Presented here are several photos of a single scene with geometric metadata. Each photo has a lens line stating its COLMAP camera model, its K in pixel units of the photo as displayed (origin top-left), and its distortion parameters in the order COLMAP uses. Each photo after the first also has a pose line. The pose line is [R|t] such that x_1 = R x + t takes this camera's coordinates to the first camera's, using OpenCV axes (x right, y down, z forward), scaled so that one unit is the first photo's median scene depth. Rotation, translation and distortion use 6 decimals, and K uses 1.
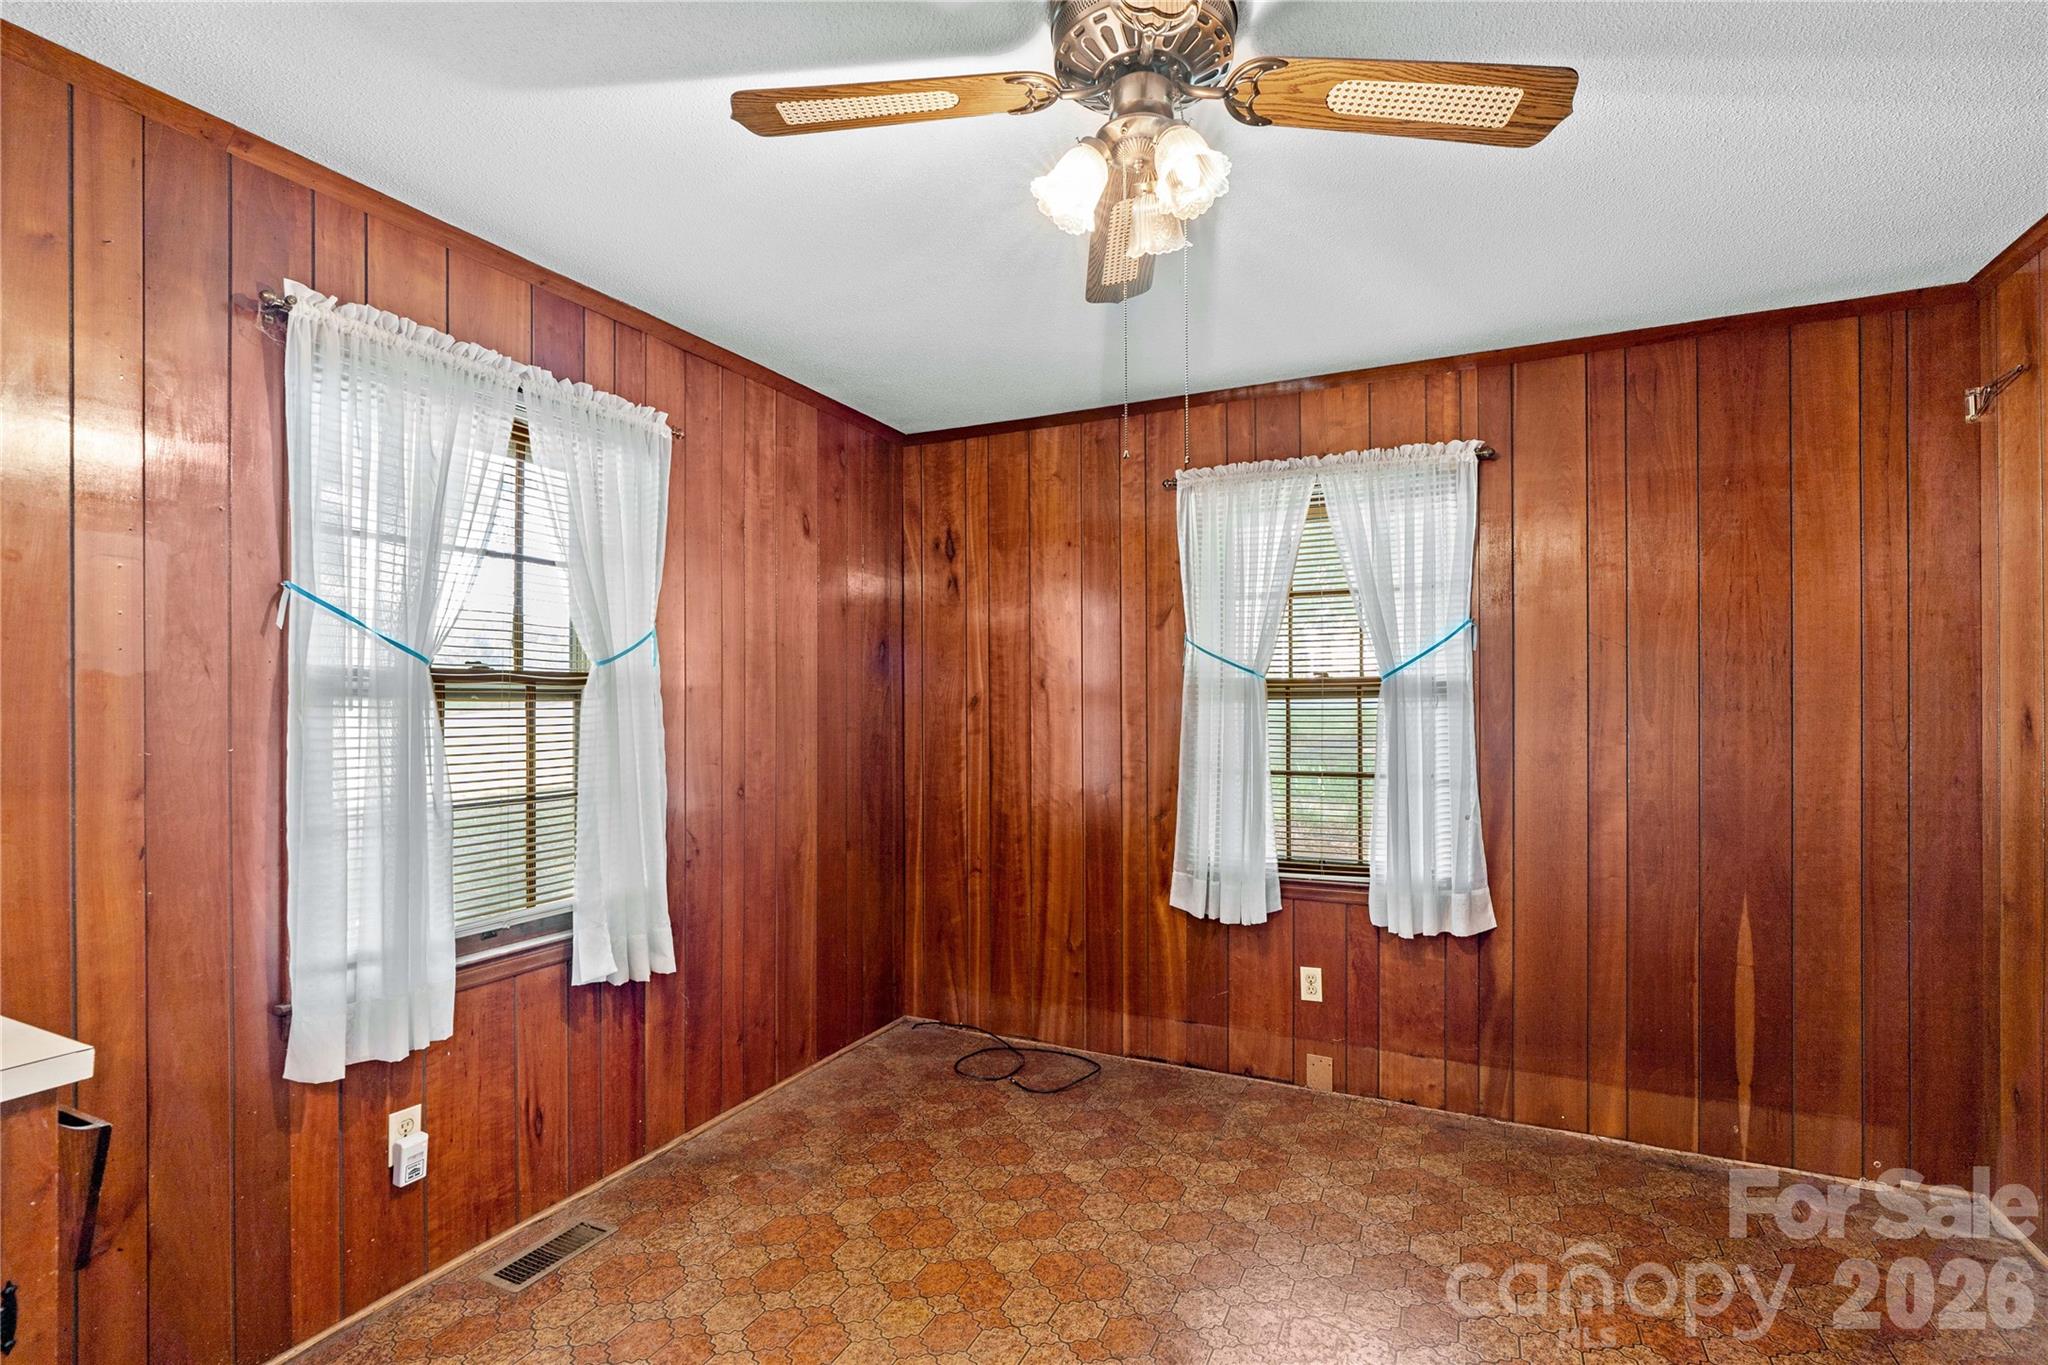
lens RADIAL K [[943.1, 0, 1026.1], [0, 943.1, 701.3], [0, 0, 1]] dist [-0.017182, 0.005617]
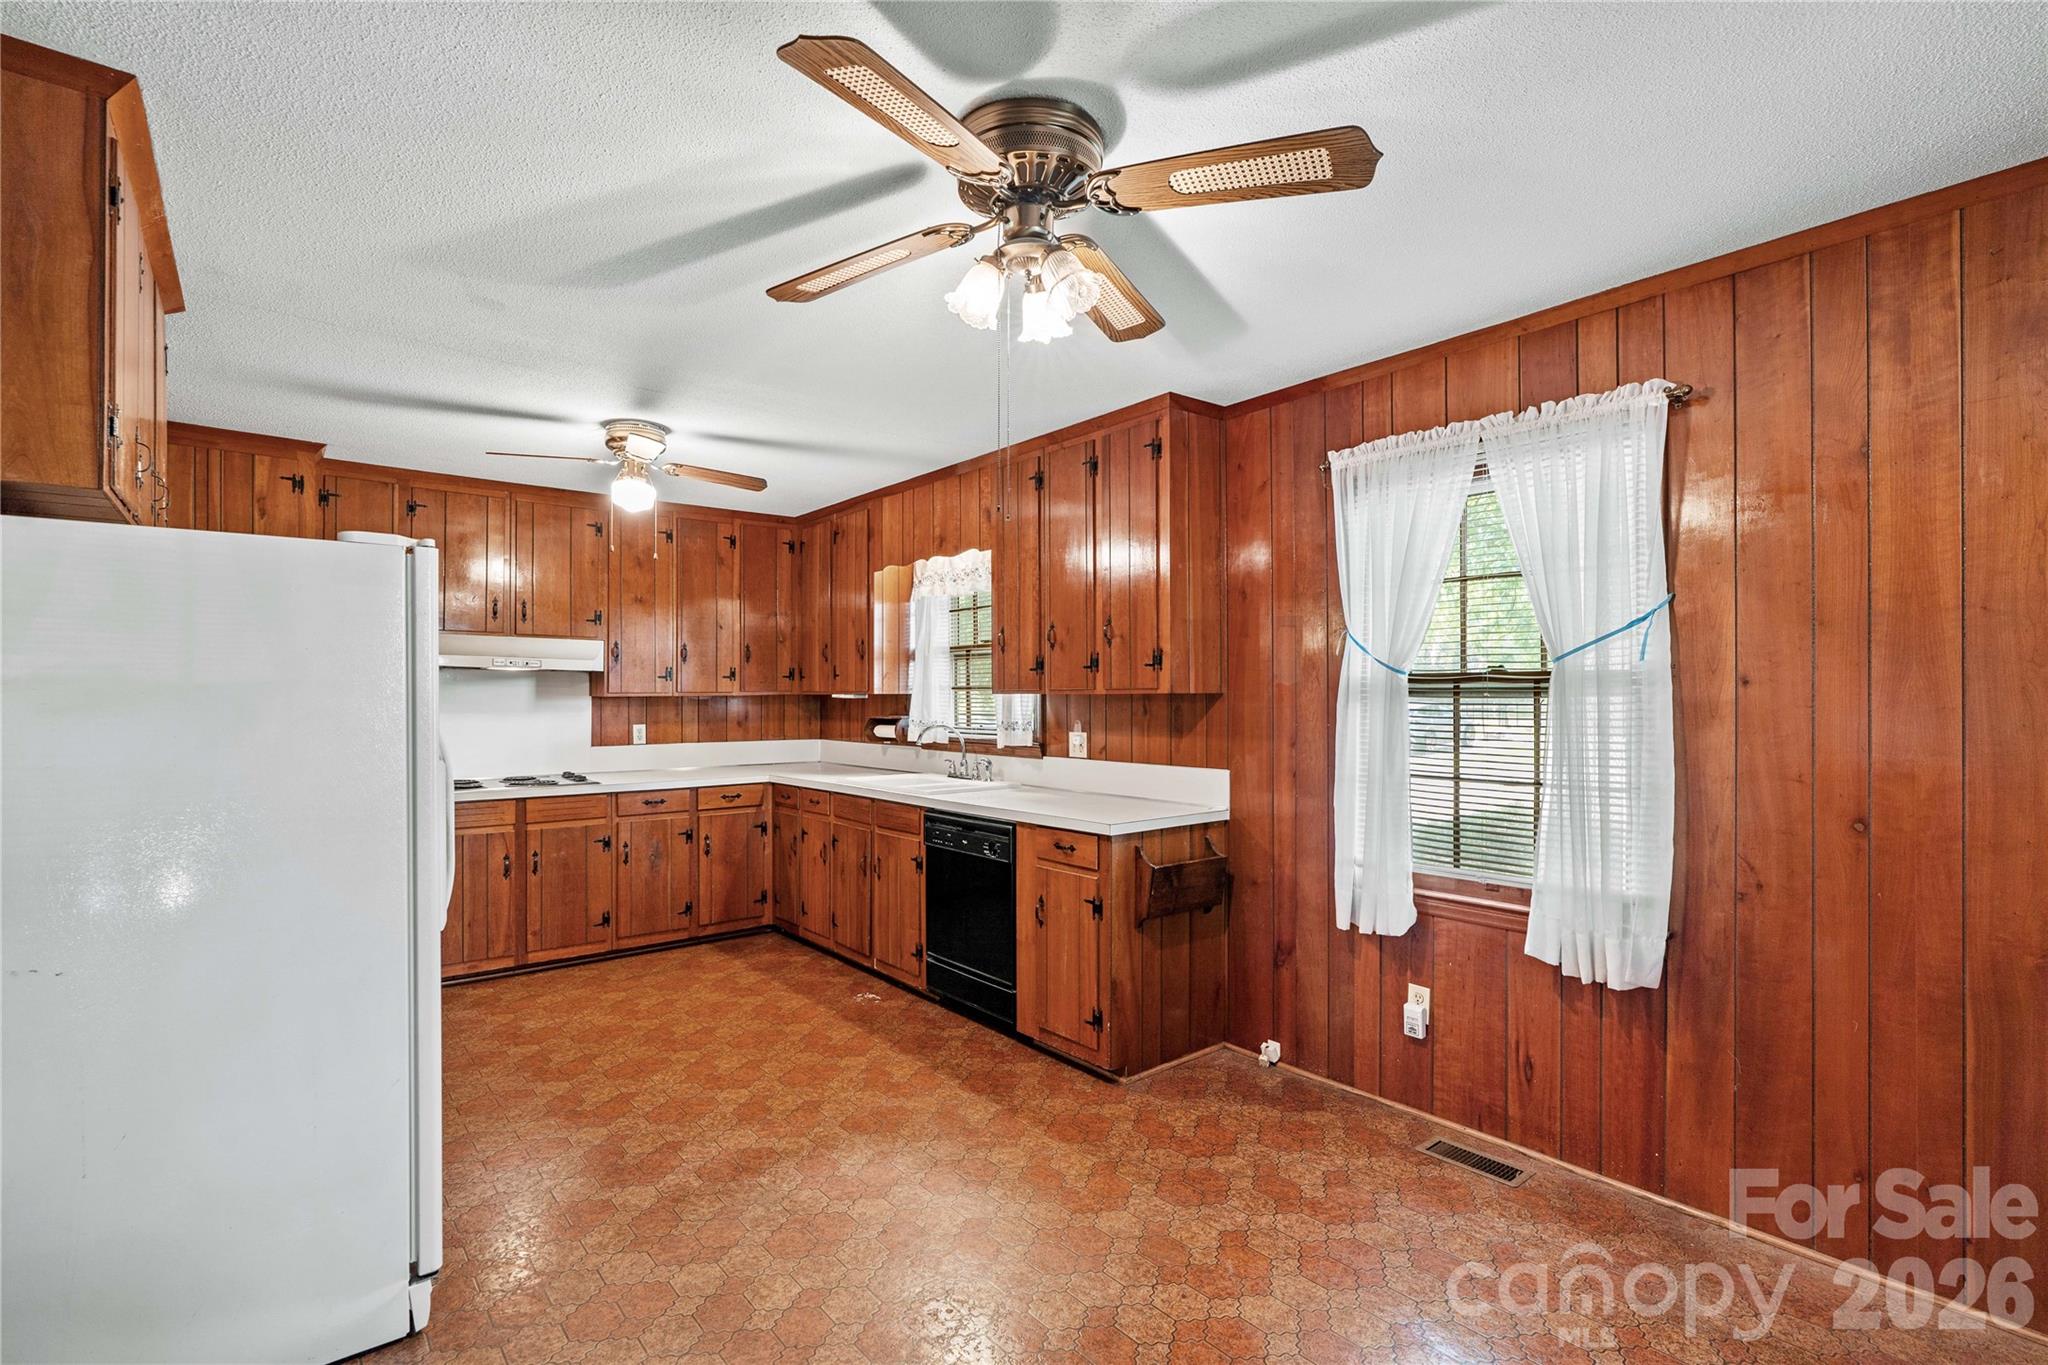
lens RADIAL K [[934.9, 0, 1018.0], [0, 934.9, 692.7], [0, 0, 1]] dist [-0.014657, 0.006844]
pose [[-0.426713, -0.001179, -0.904386, 0.576733], [0.001781, 0.999996, -0.002144, -0.003824], [0.904385, -0.002526, -0.426709, 0.697244]]
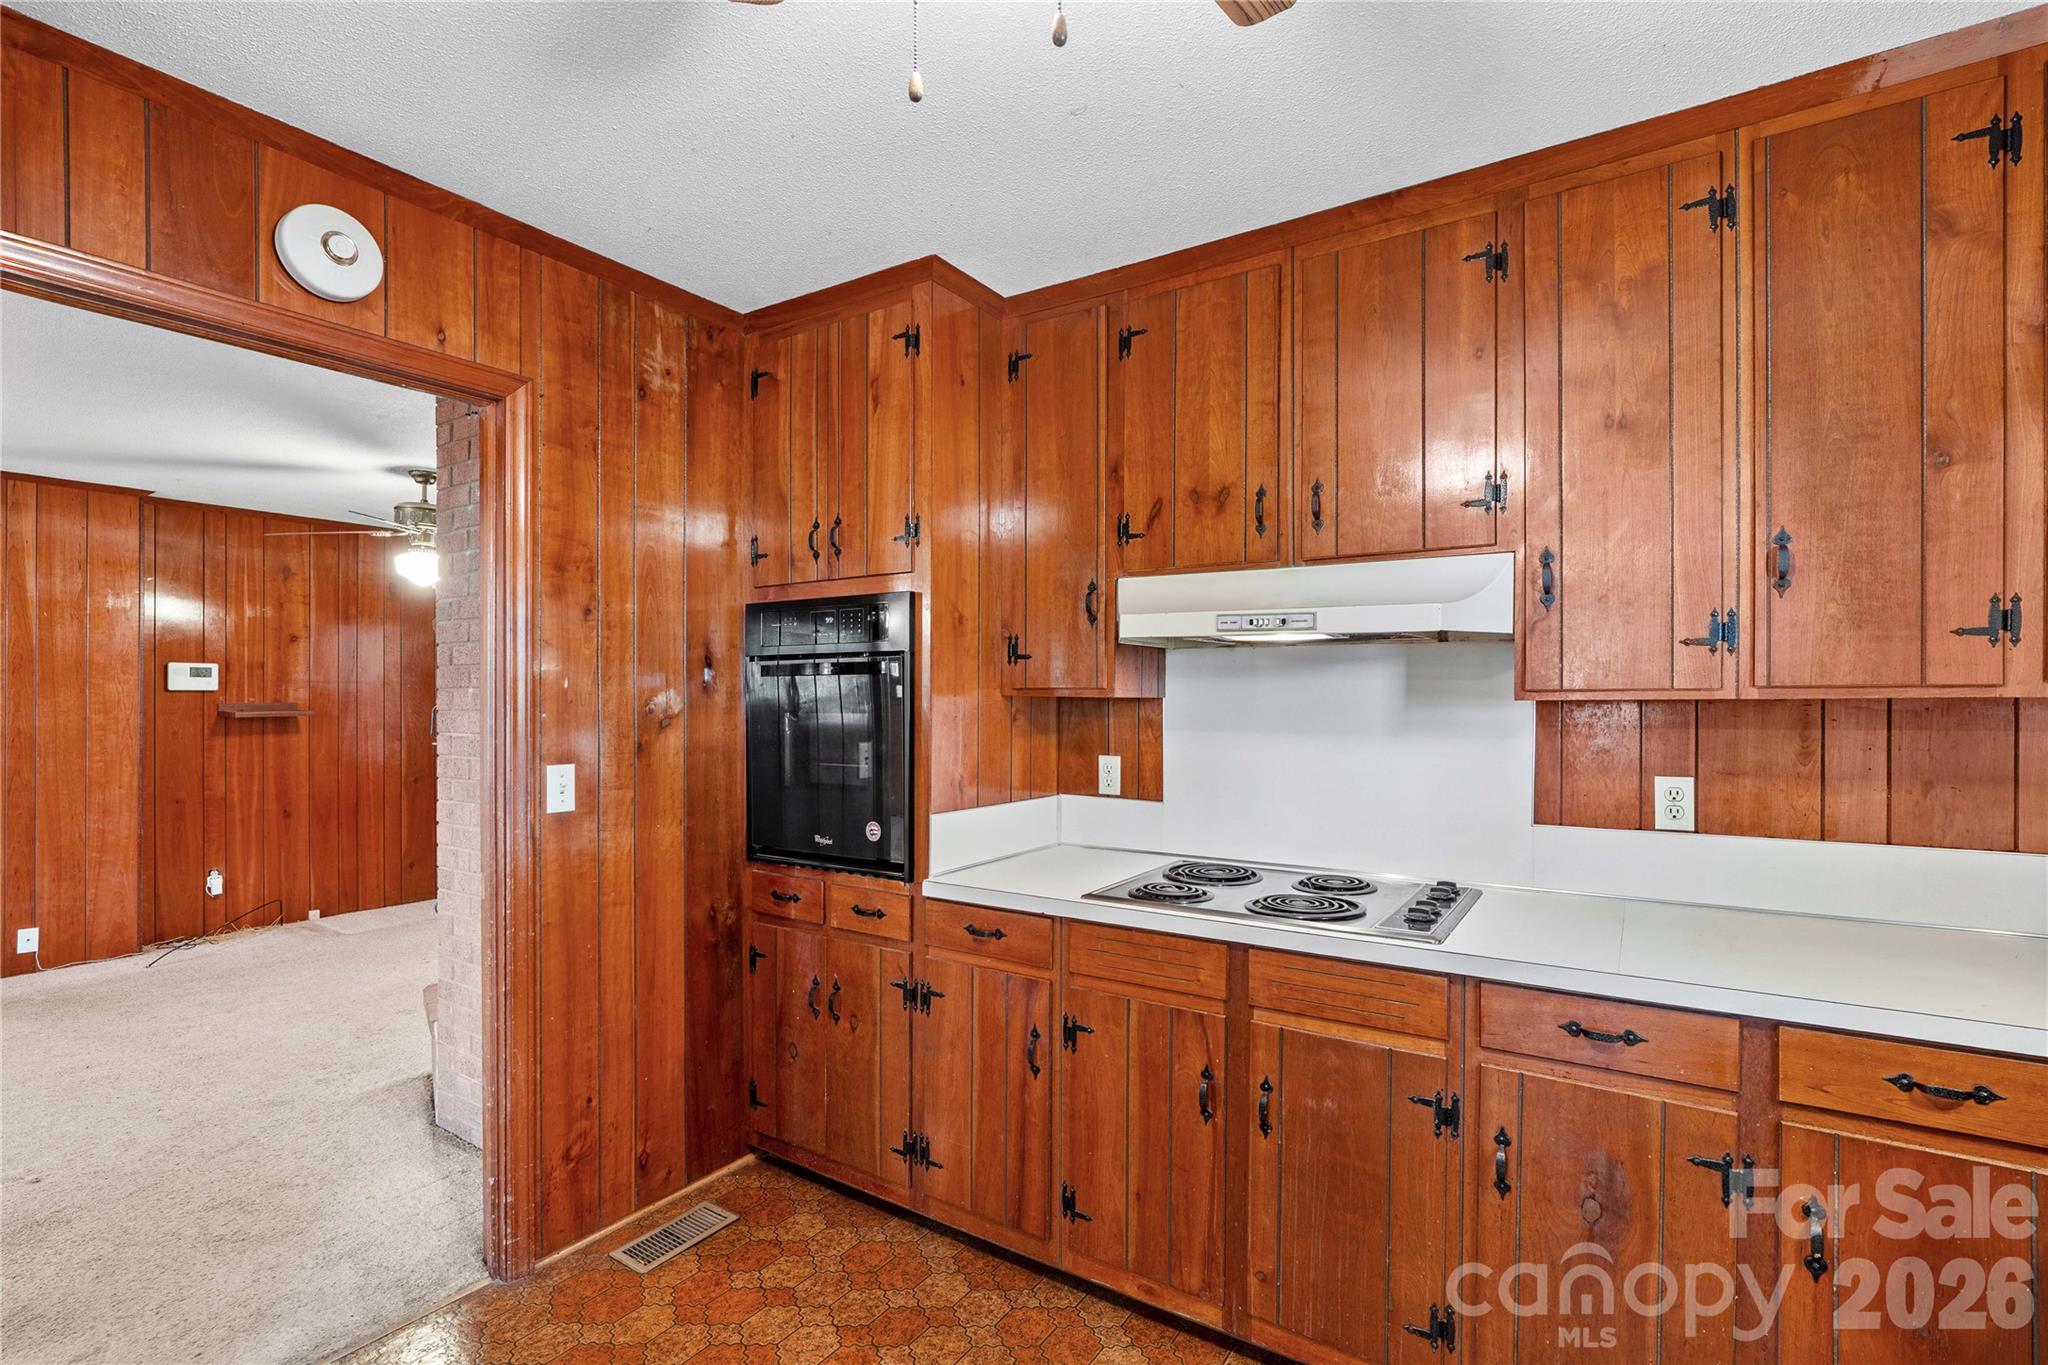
lens RADIAL K [[943.1, 0, 1026.1], [0, 943.1, 701.3], [0, 0, 1]] dist [-0.017182, 0.005617]
pose [[-0.990958, 0.000302, 0.134172, -0.324787], [0.000168, 0.999999, -0.001007, -0.000563], [-0.134172, -0.000975, -0.990958, 0.023971]]
